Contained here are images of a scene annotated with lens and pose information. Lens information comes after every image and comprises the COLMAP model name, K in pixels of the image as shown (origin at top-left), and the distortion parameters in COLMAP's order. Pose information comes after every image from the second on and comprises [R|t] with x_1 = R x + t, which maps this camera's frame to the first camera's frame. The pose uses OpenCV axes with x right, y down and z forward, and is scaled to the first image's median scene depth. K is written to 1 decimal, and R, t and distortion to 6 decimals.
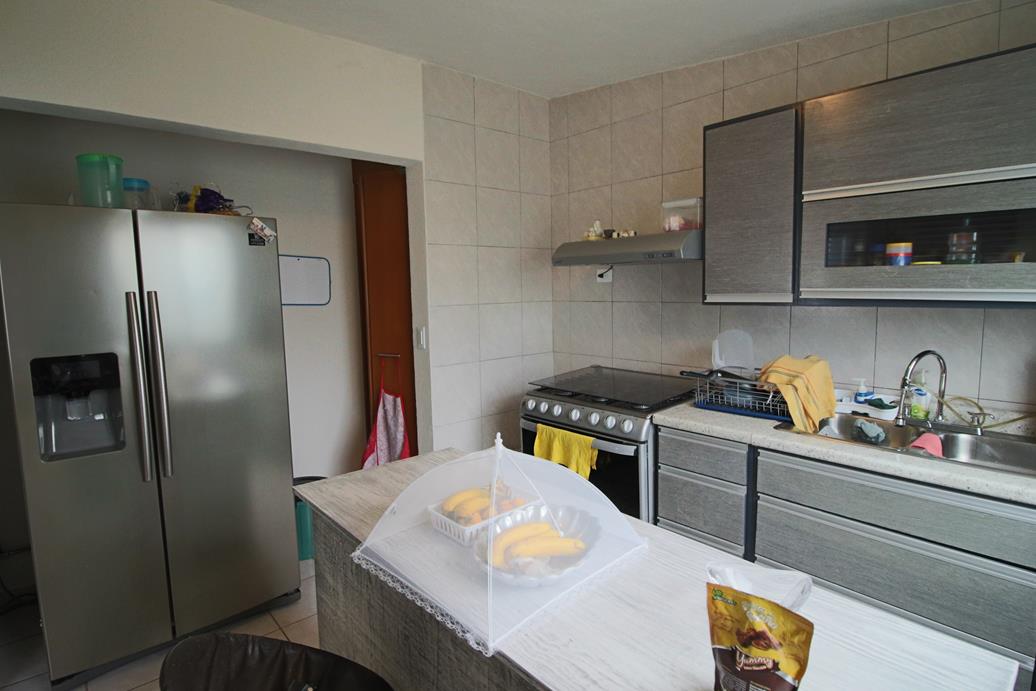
lens RADIAL K [[533.8, 0, 515.8], [0, 533.8, 341.8], [0, 0, 1]] dist [0.001960, -0.000901]
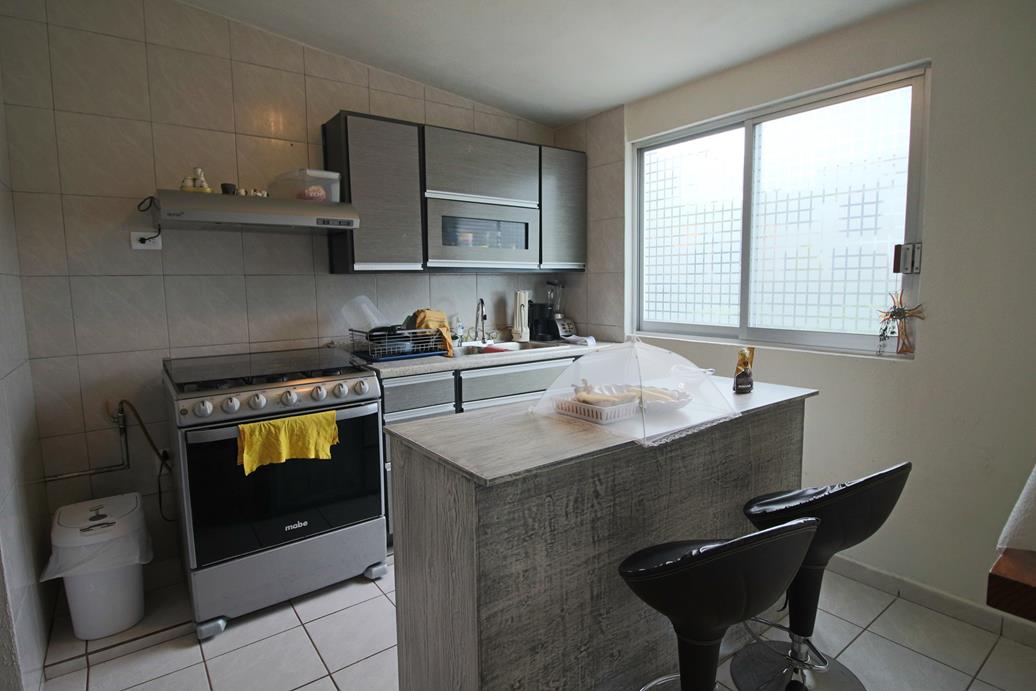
lens RADIAL K [[533.8, 0, 516.1], [0, 533.8, 344.3], [0, 0, 1]] dist [0.001960, -0.000901]
pose [[0.074386, -0.096419, 0.992557, -0.803369], [0.118568, 0.989110, 0.087198, 0.023410], [-0.990156, 0.111199, 0.085008, 0.636196]]
